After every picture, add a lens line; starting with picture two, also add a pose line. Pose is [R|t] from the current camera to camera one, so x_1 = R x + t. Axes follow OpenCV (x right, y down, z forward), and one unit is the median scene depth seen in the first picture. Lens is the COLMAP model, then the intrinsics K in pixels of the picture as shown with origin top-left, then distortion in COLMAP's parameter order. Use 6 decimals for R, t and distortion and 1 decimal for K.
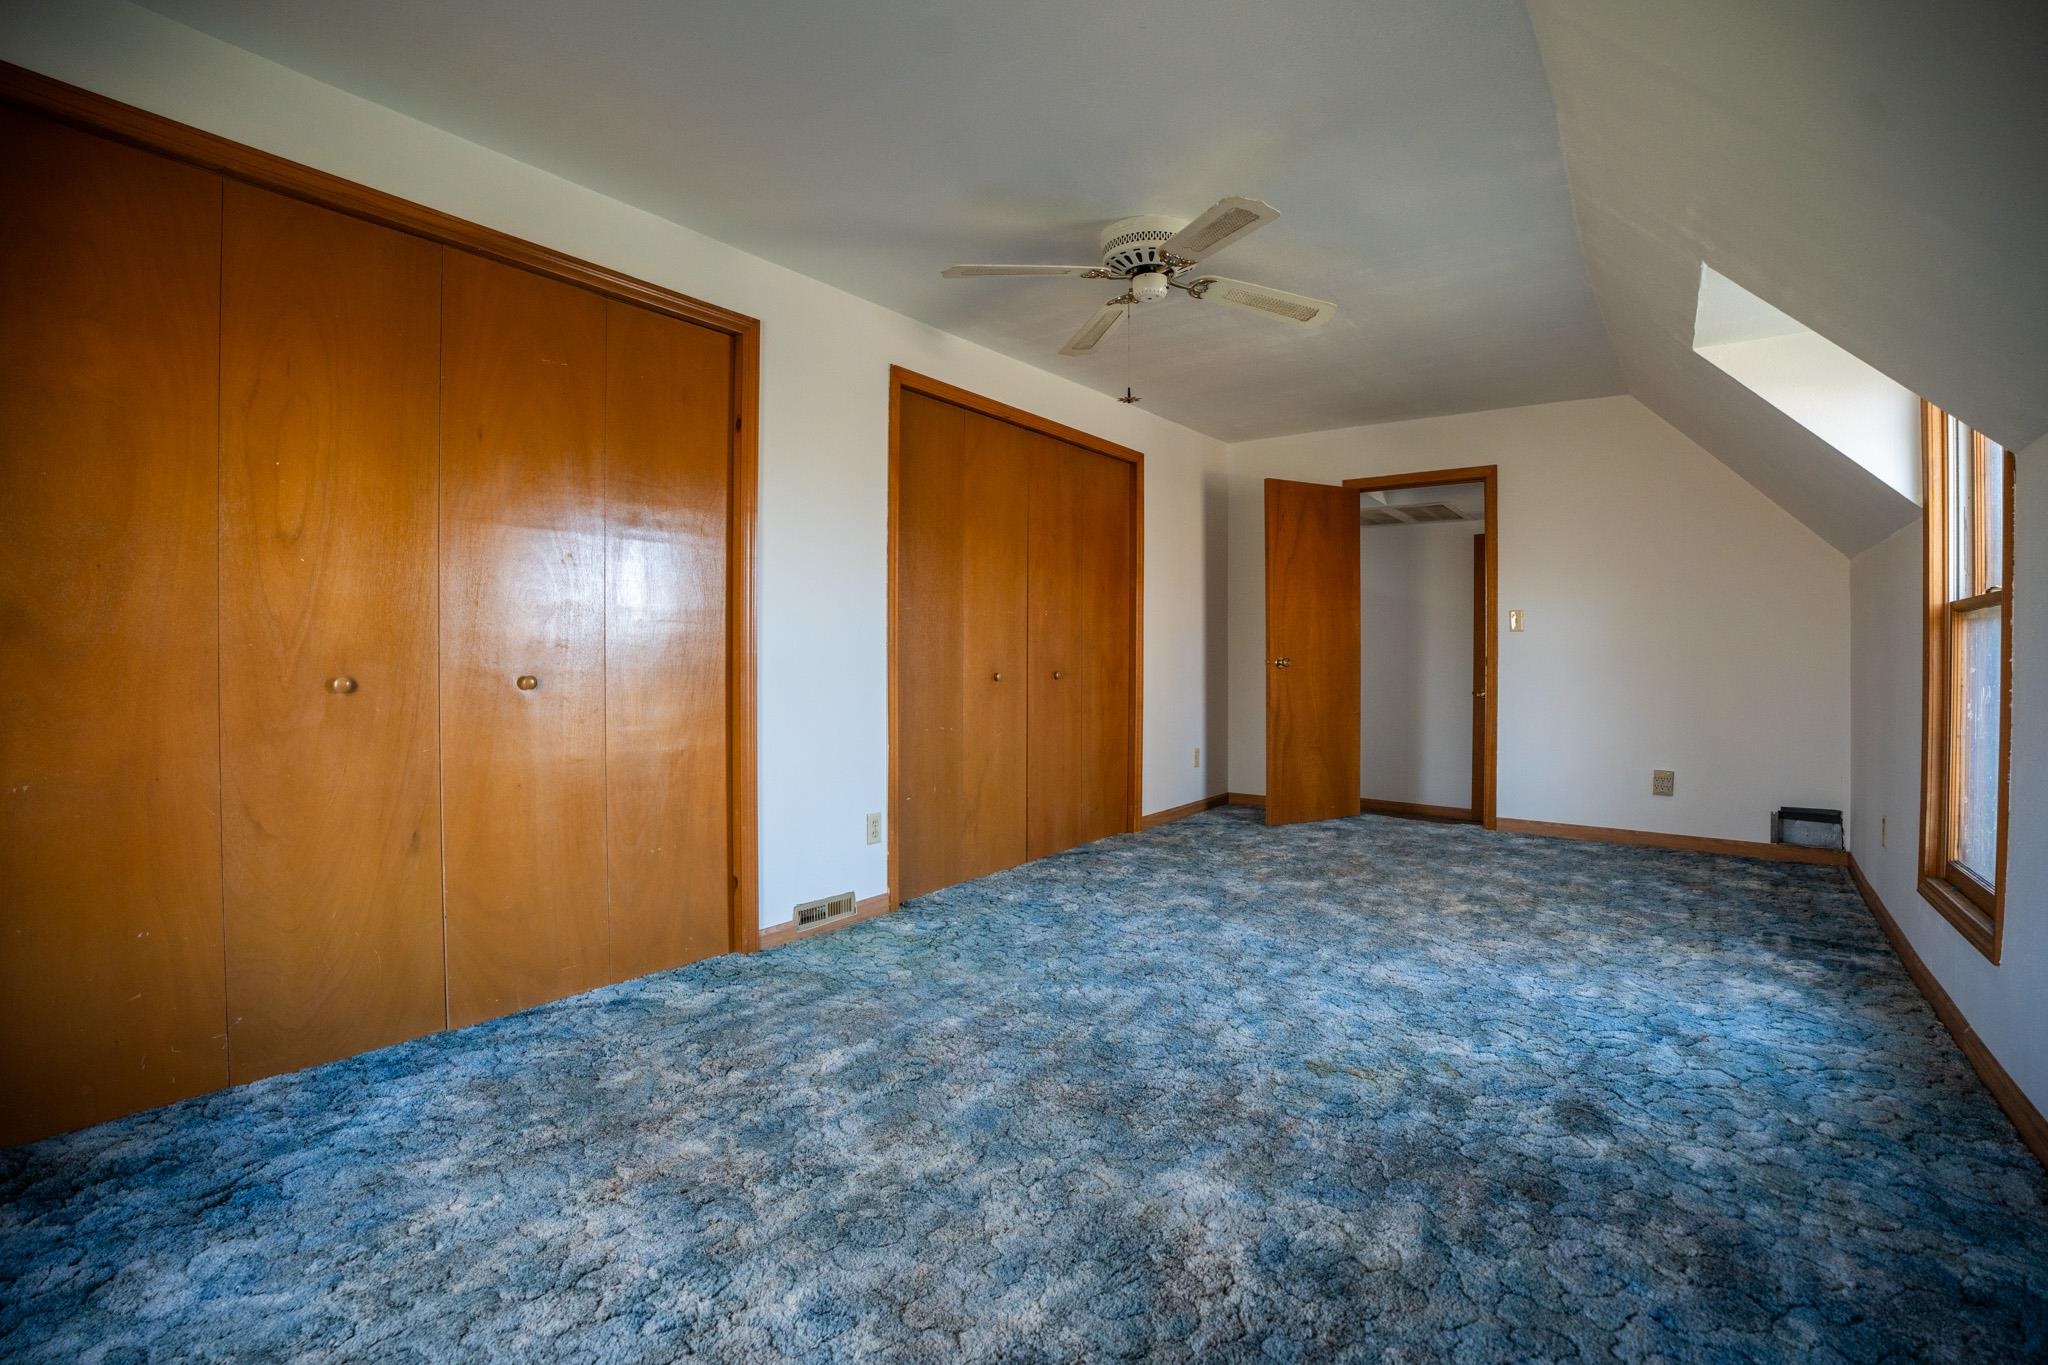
lens RADIAL K [[968.3, 0, 1031.6], [0, 968.3, 676.8], [0, 0, 1]] dist [-0.081094, 0.024788]
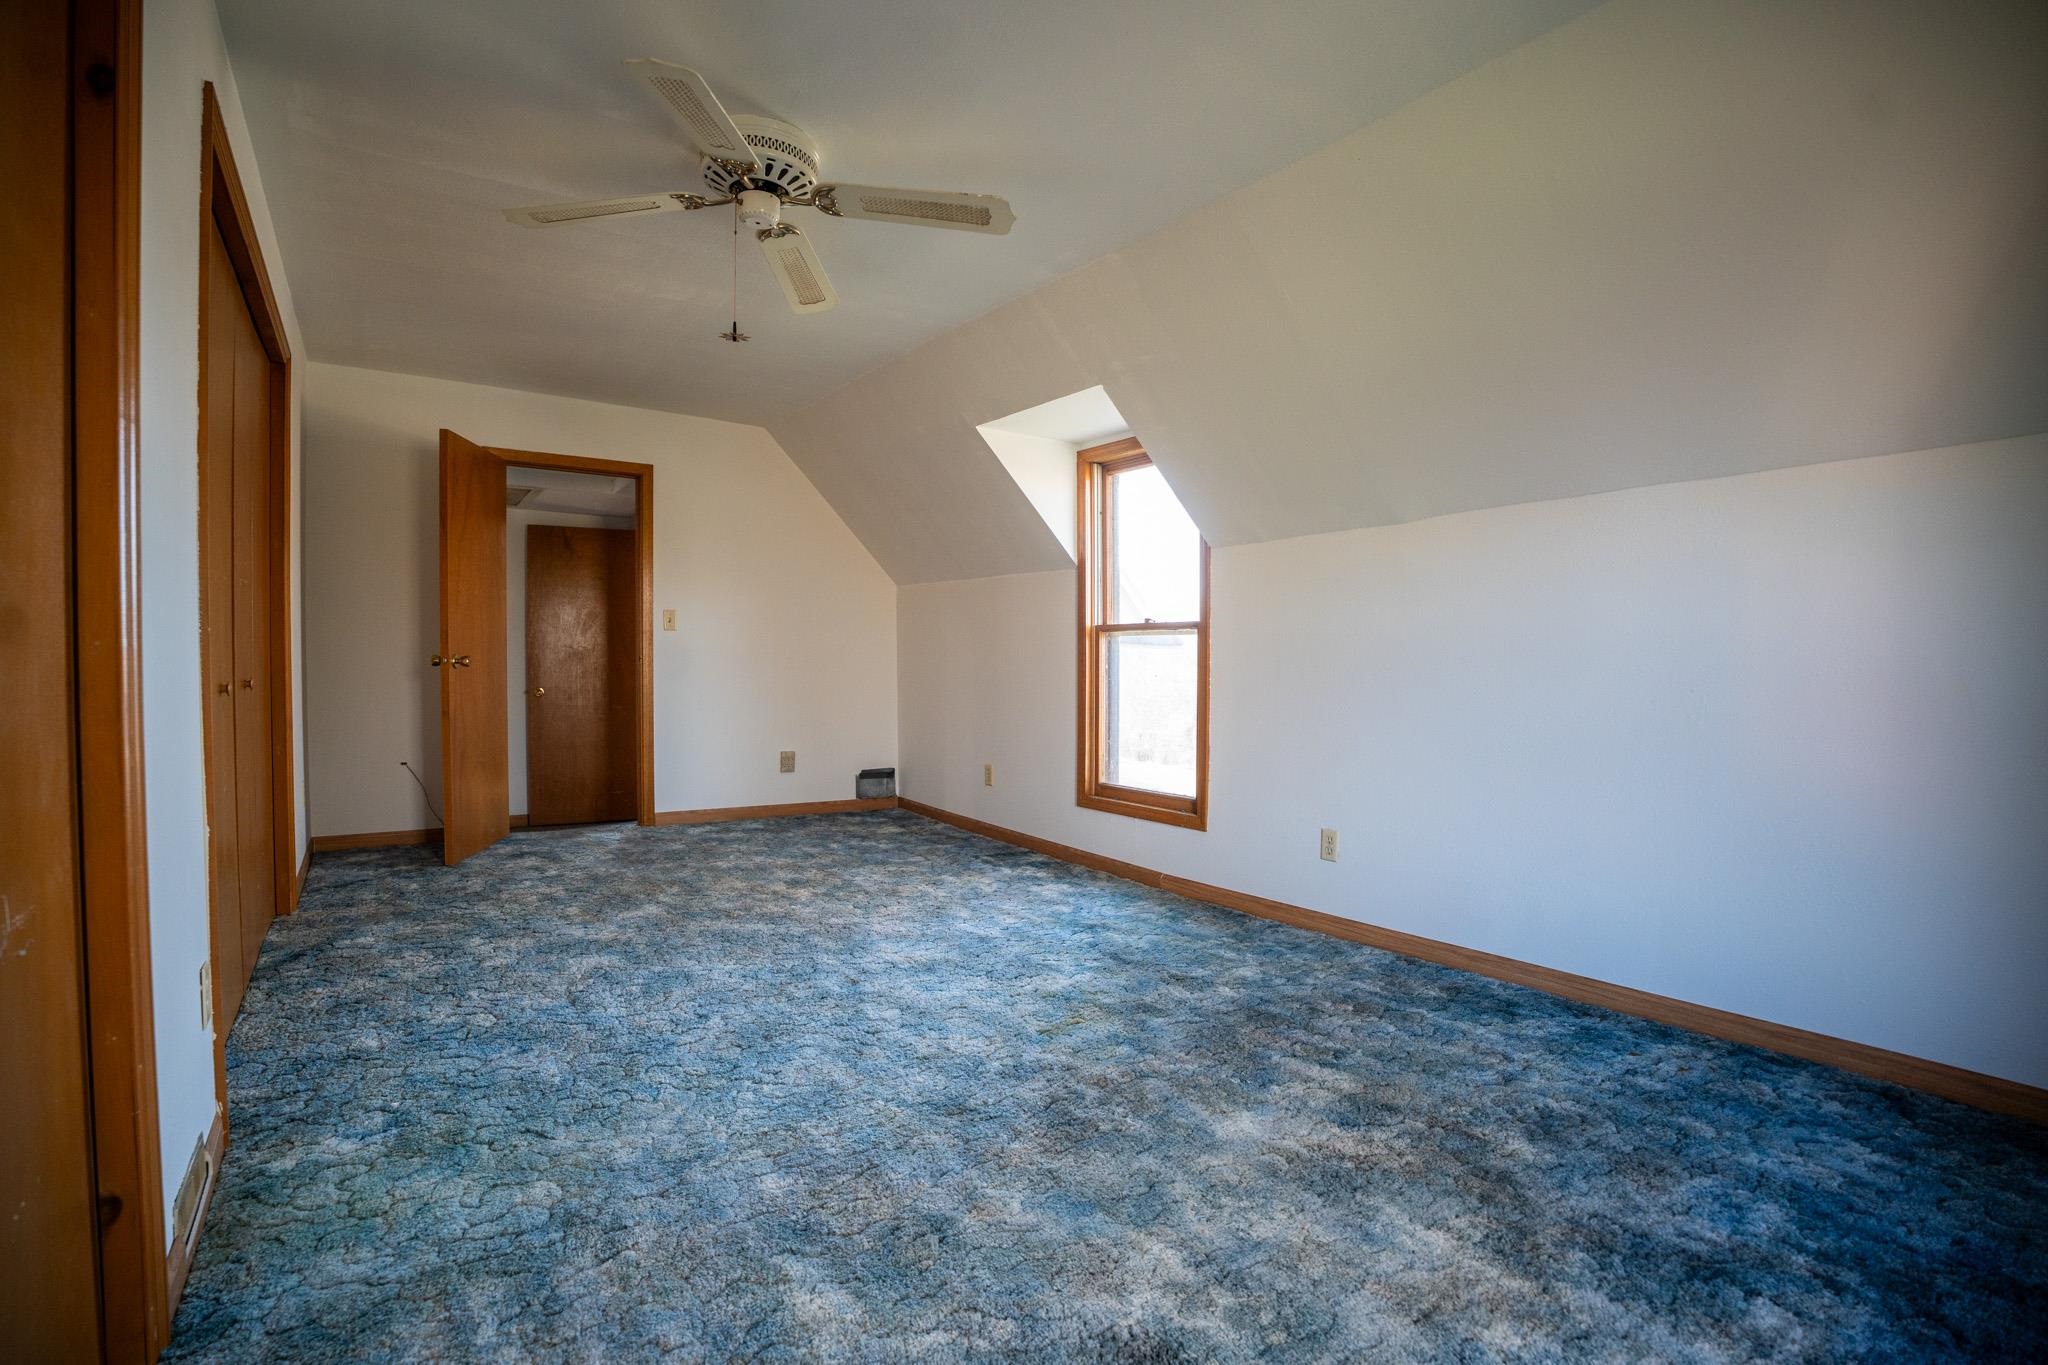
lens RADIAL K [[945.7, 0, 1024.0], [0, 945.7, 682.5], [0, 0, 1]] dist [-0.083040, 0.024604]
pose [[0.298431, -0.021627, 0.954186, -0.603288], [0.008560, 0.999764, 0.019983, -0.014269], [-0.954393, 0.002204, 0.298546, 0.573949]]
